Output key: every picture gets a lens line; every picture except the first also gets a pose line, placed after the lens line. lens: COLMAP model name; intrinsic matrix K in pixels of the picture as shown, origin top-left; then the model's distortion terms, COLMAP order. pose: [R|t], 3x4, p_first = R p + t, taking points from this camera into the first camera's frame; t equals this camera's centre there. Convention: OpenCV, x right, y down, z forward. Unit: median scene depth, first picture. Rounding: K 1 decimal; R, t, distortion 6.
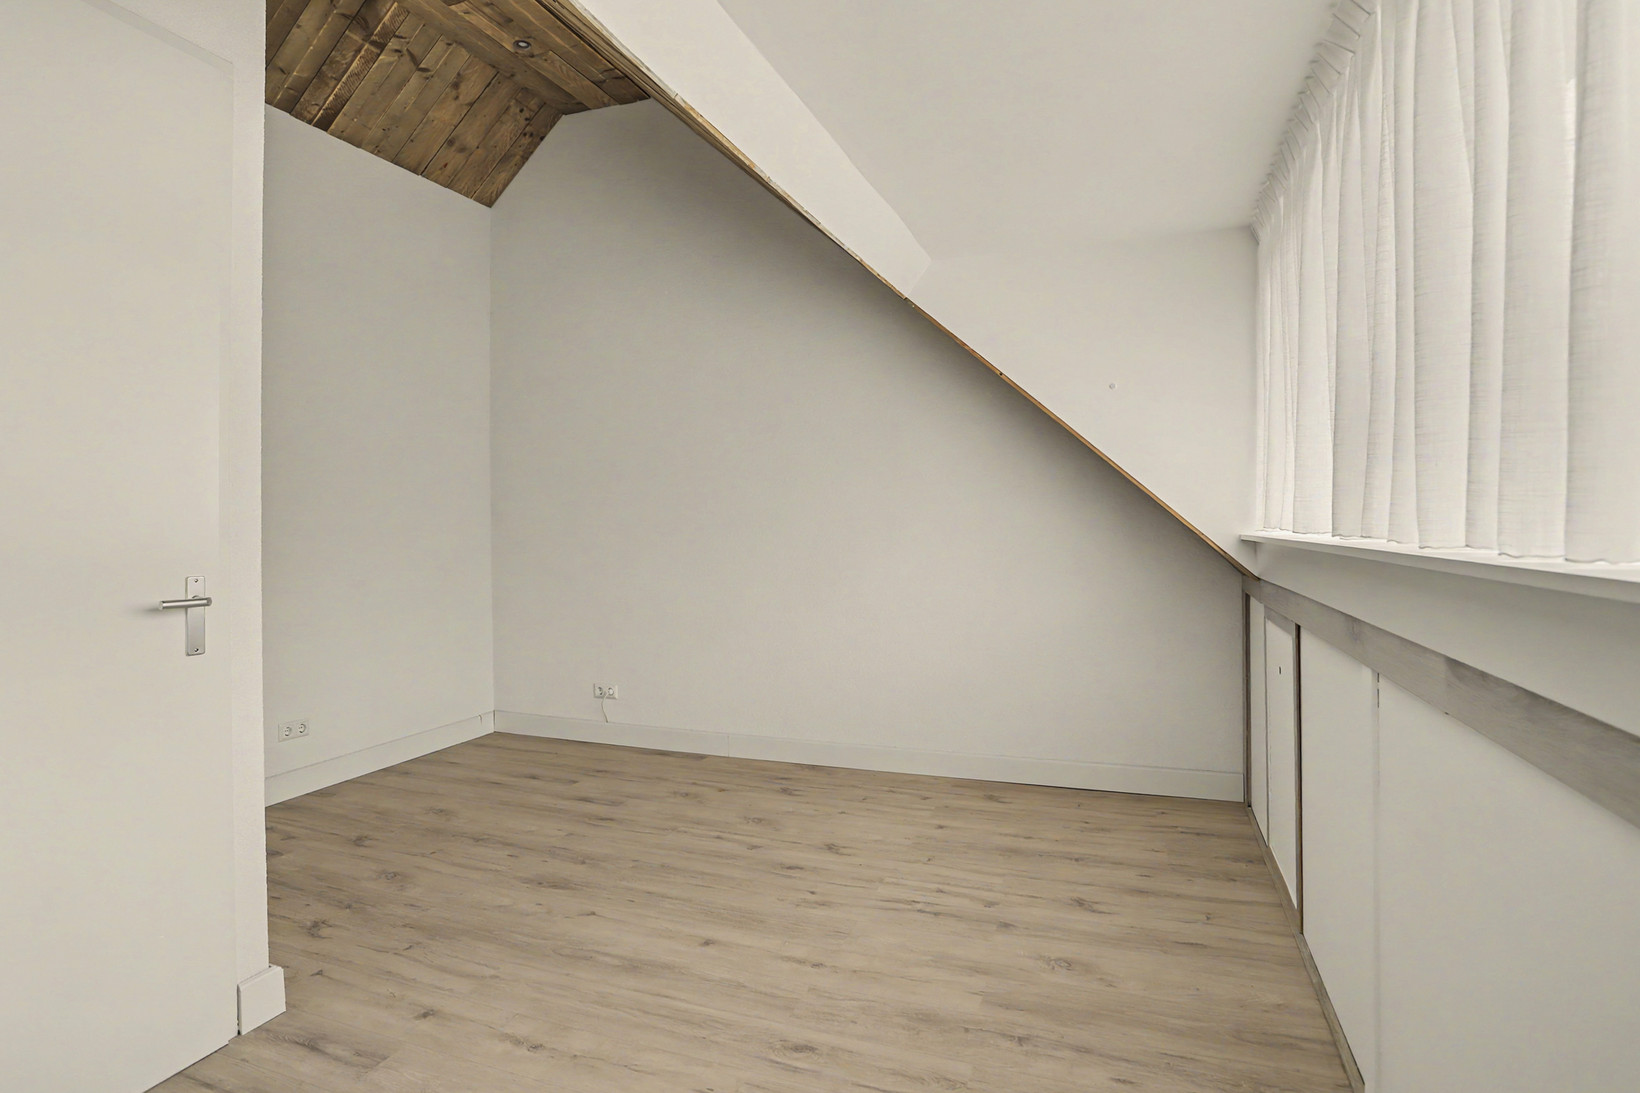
lens RADIAL K [[836.3, 0, 810.2], [0, 836.3, 547.5], [0, 0, 1]] dist [0.002487, 0.000190]
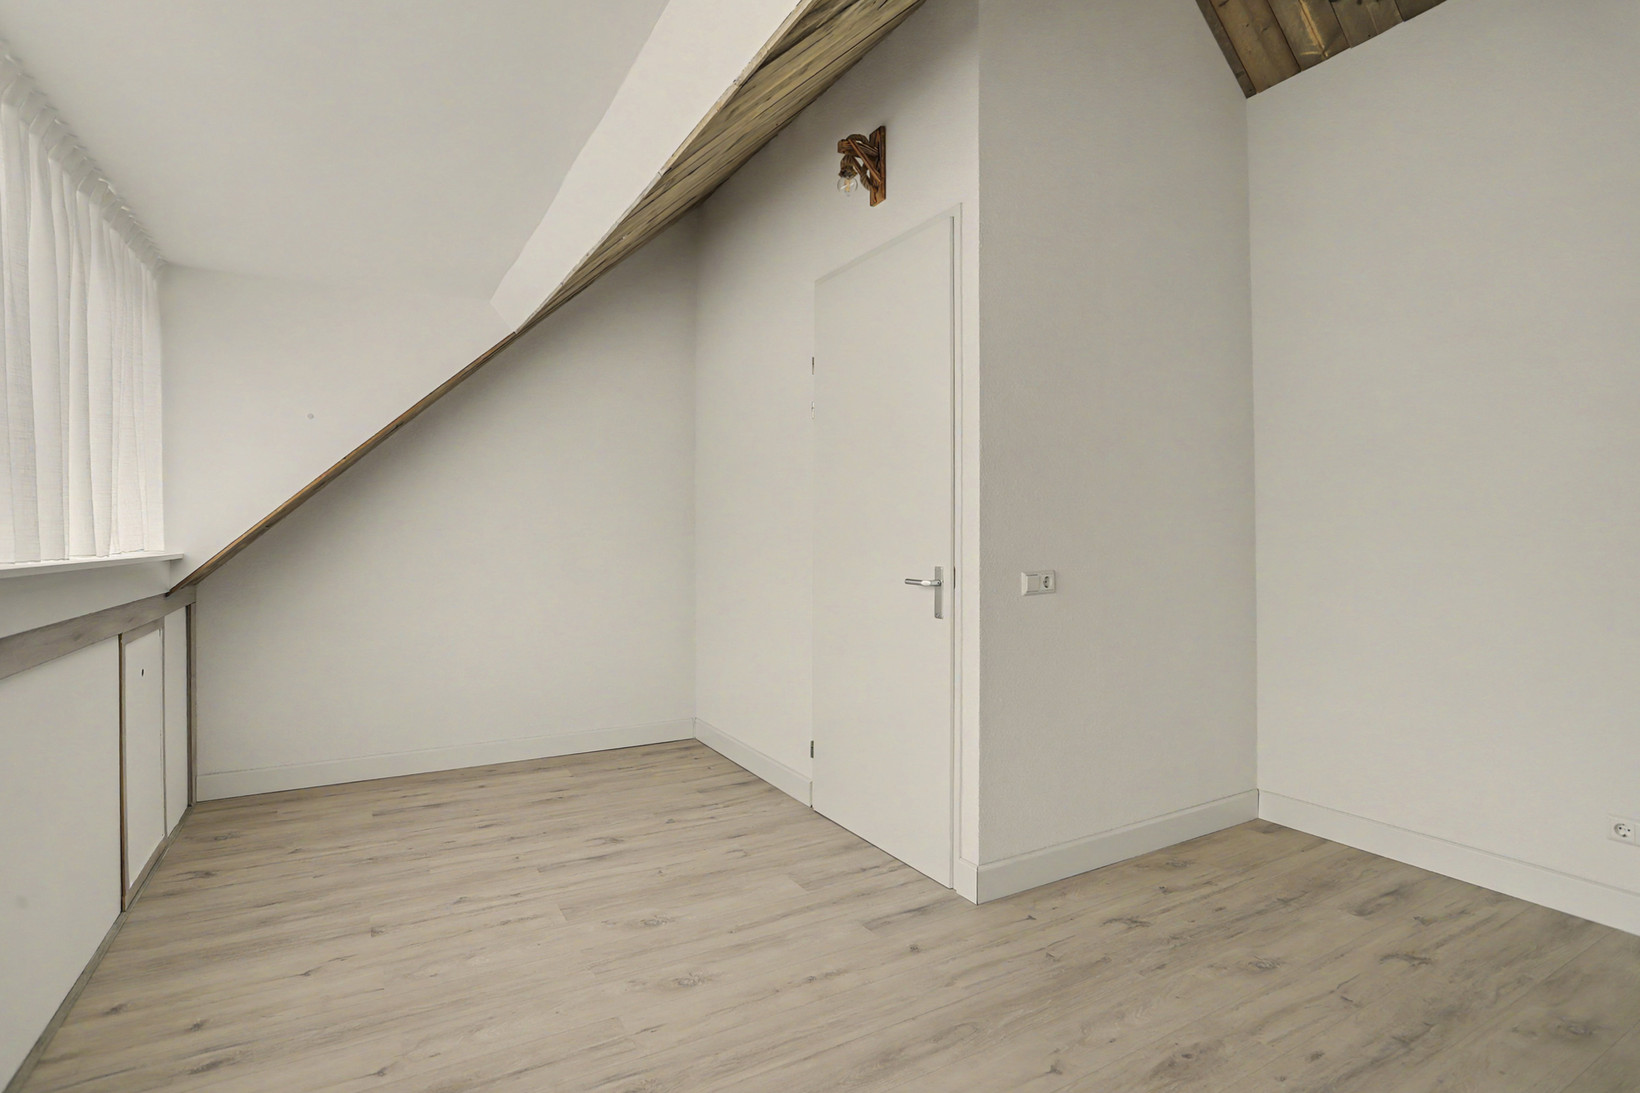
lens RADIAL K [[836.3, 0, 829.9], [0, 836.3, 547.2], [0, 0, 1]] dist [0.002487, 0.000190]
pose [[-0.621304, 0.027157, -0.783099, 0.425291], [-0.002478, 0.999326, 0.036621, -0.043351], [0.783566, 0.024694, -0.620818, 1.308813]]
